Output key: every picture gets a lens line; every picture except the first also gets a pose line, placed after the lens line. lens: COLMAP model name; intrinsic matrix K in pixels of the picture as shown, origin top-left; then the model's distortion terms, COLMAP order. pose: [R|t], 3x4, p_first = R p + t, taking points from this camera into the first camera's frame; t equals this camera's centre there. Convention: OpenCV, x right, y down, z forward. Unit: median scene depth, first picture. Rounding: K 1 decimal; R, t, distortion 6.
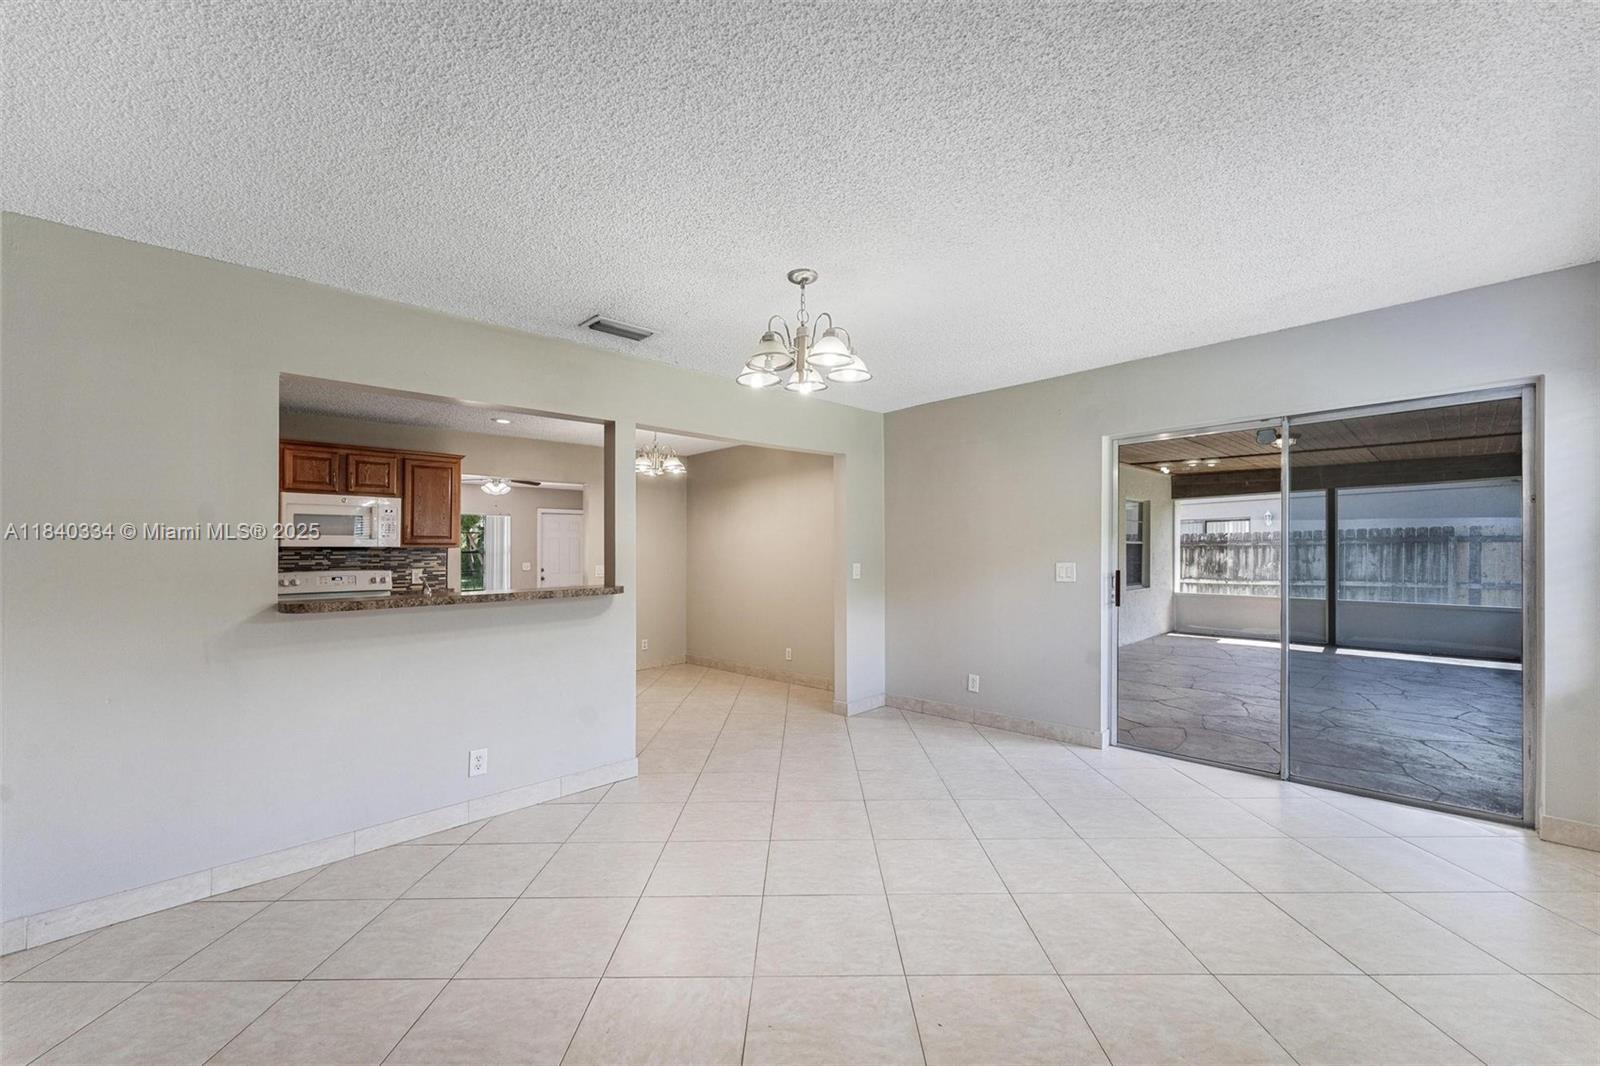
lens RADIAL K [[649.5, 0, 800.4], [0, 649.5, 539.8], [0, 0, 1]] dist [0.009186, -0.000577]
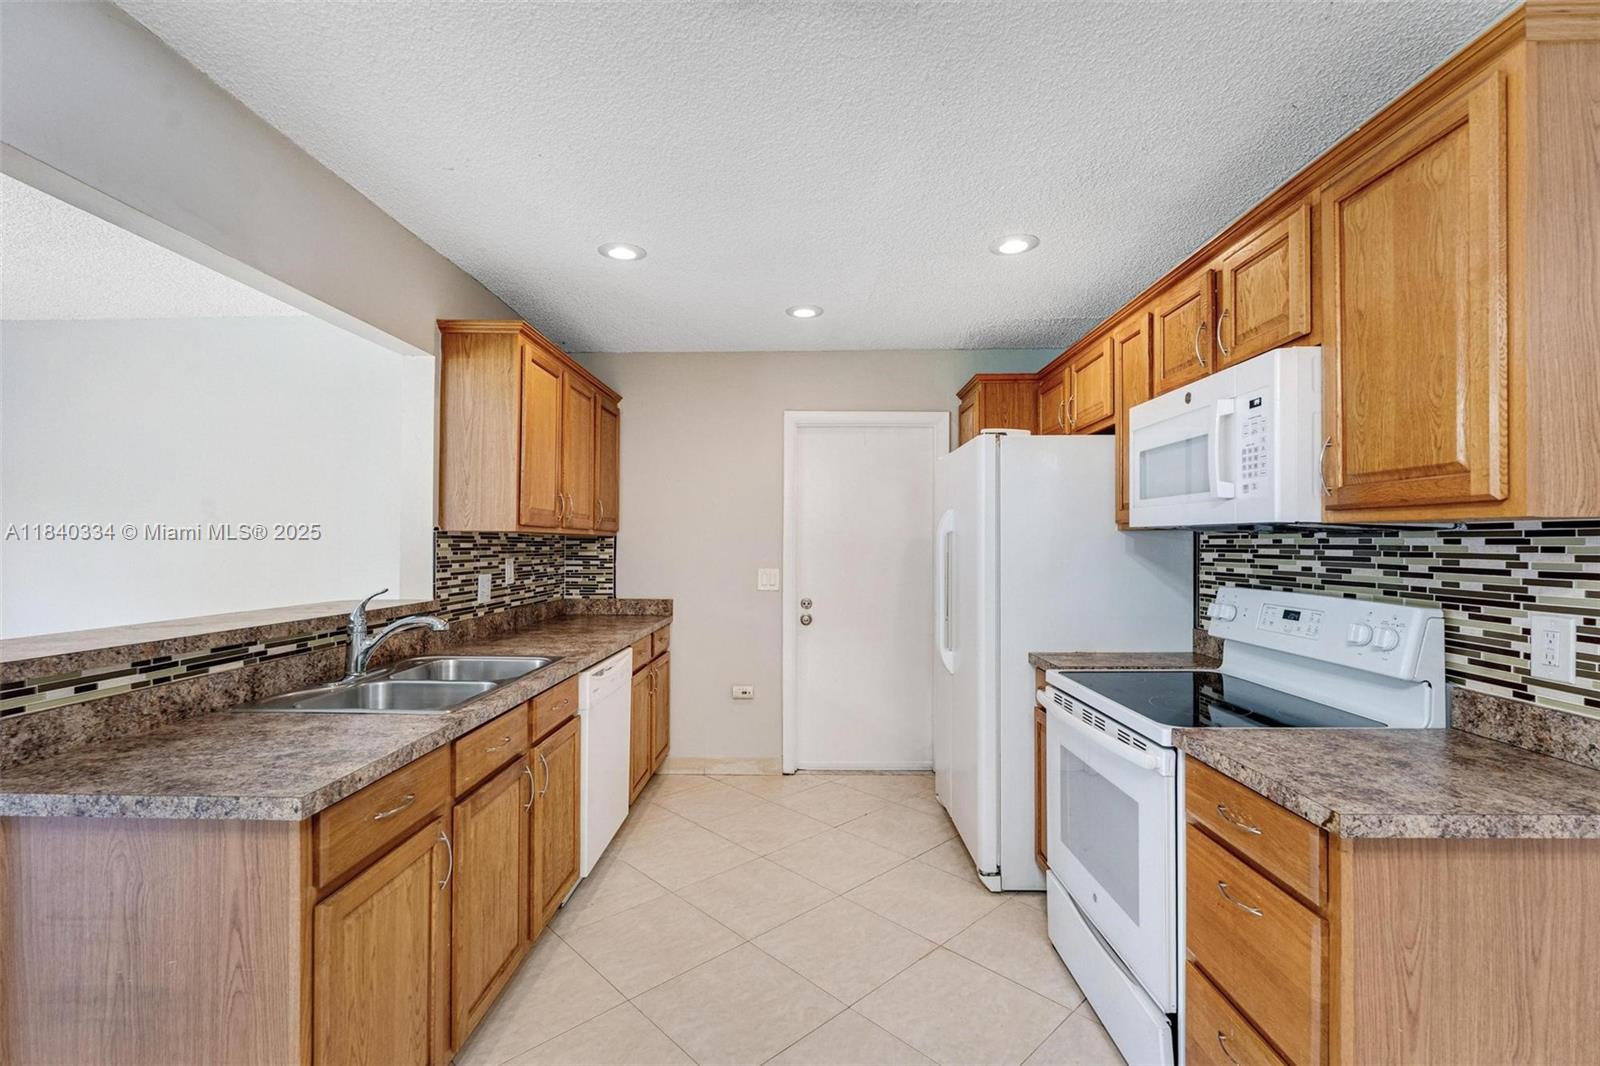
lens RADIAL K [[708.3, 0, 801.4], [0, 708.3, 543.2], [0, 0, 1]] dist [-0.004107, 0.000189]
pose [[-0.711720, 0.012973, -0.702343, -0.251777], [0.022525, 0.999737, -0.004359, 0.016428], [0.702102, -0.018923, -0.711825, 1.064841]]
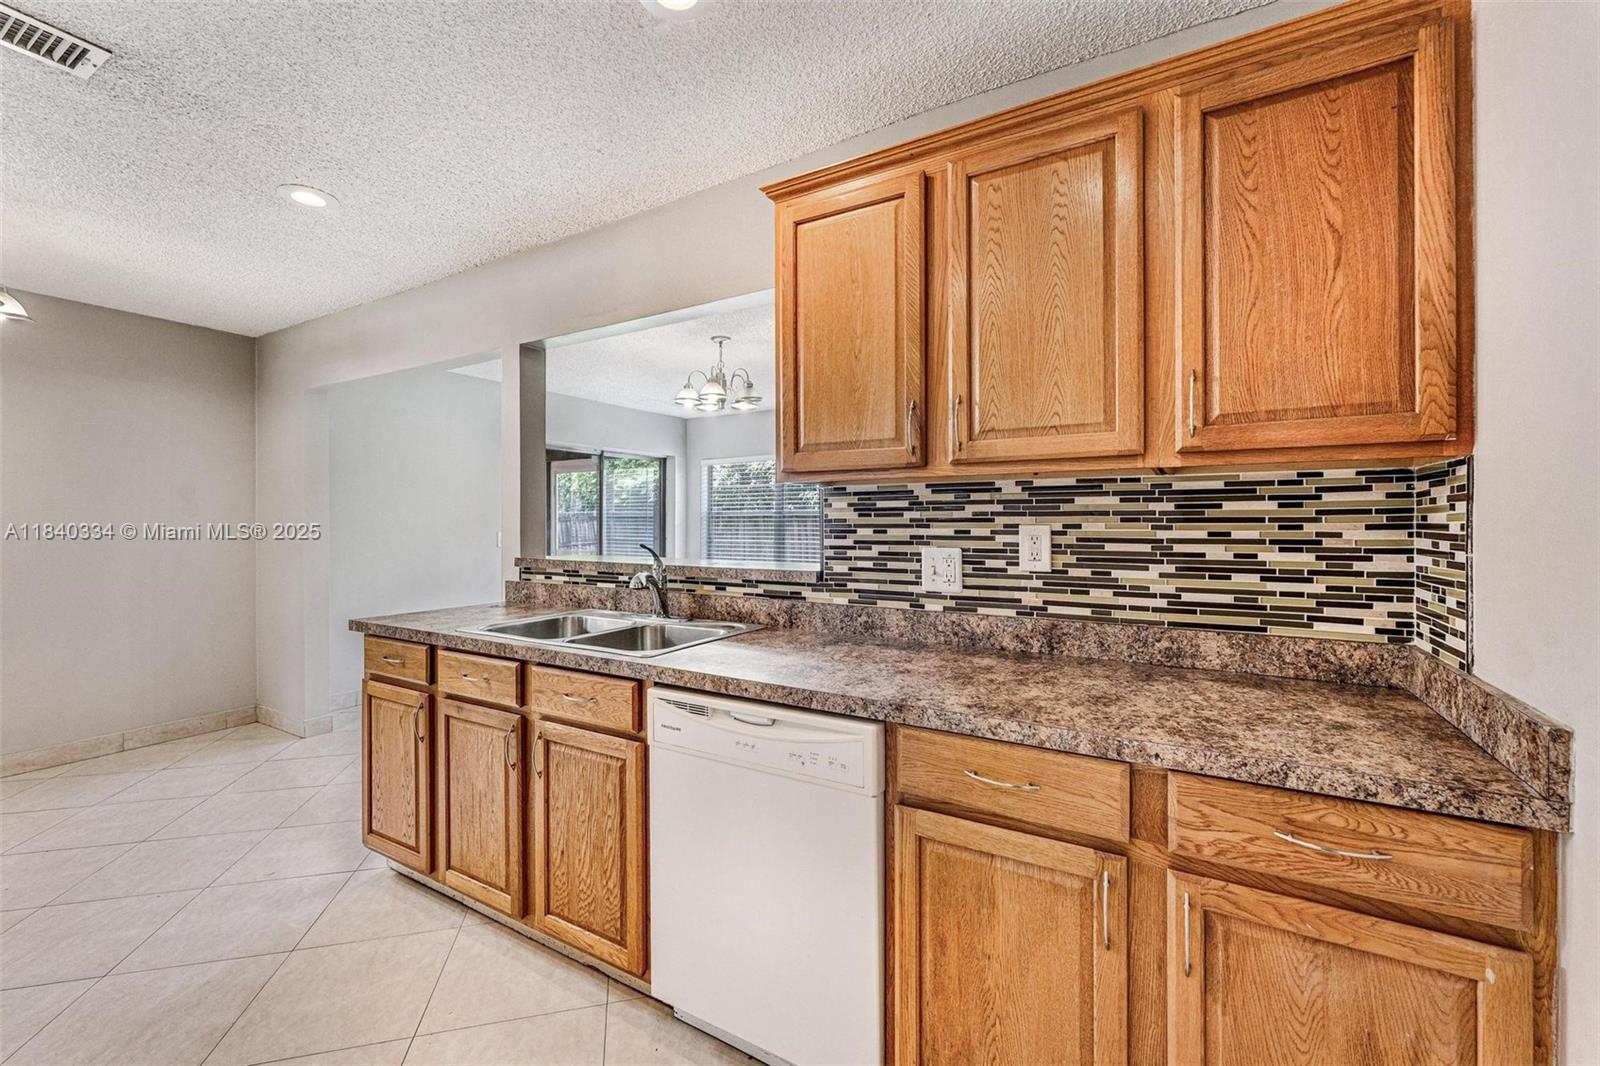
lens RADIAL K [[646.3, 0, 782.2], [0, 646.3, 518.0], [0, 0, 1]] dist [-0.003263, -0.000672]
pose [[-0.251318, 0.022680, 0.967639, -0.785824], [-0.013090, 0.999554, -0.026827, 0.028030], [-0.967816, -0.019408, -0.250909, 0.637538]]
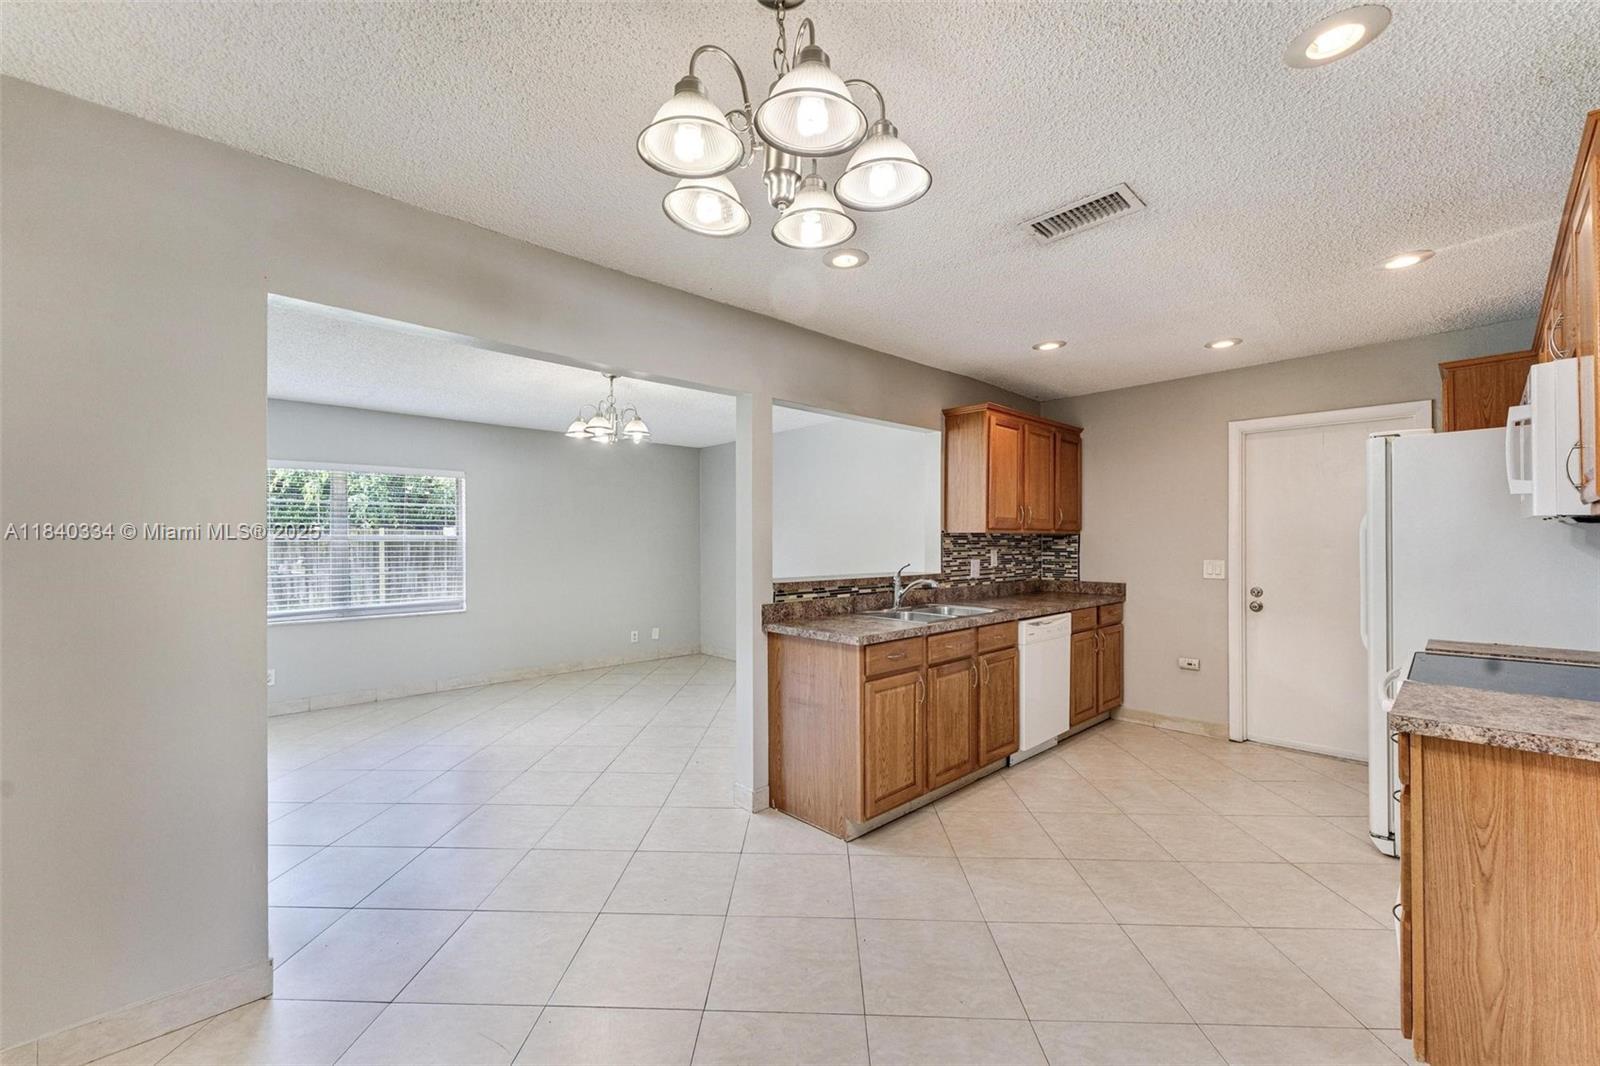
lens RADIAL K [[646.3, 0, 775.5], [0, 646.3, 542.0], [0, 0, 1]] dist [-0.003263, -0.000672]
pose [[-0.998917, 0.020083, 0.041971, -0.249708], [0.019267, 0.999619, -0.019753, 0.022305], [-0.042352, -0.018923, -0.998924, 1.322599]]
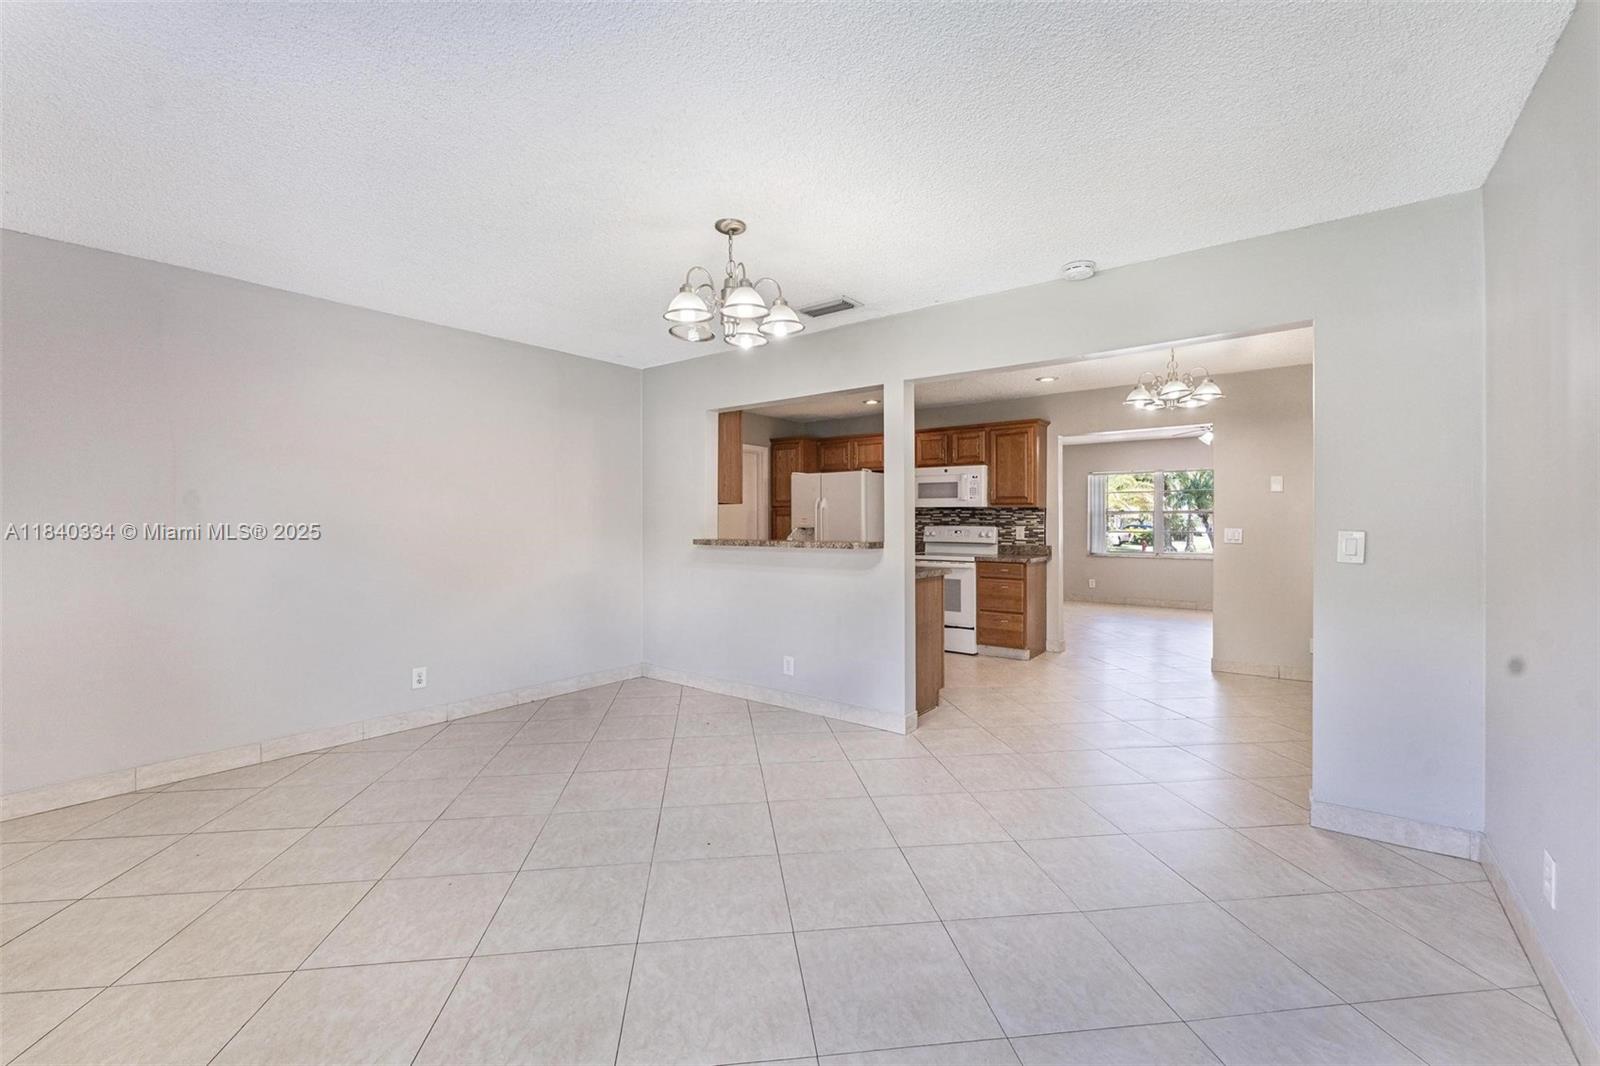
lens RADIAL K [[649.5, 0, 783.8], [0, 649.5, 516.0], [0, 0, 1]] dist [0.009186, -0.000577]
pose [[0.130368, 0.006805, -0.991442, 0.502018], [0.017895, 0.999797, 0.009215, 0.010346], [0.991304, -0.018943, 0.130220, 0.485019]]
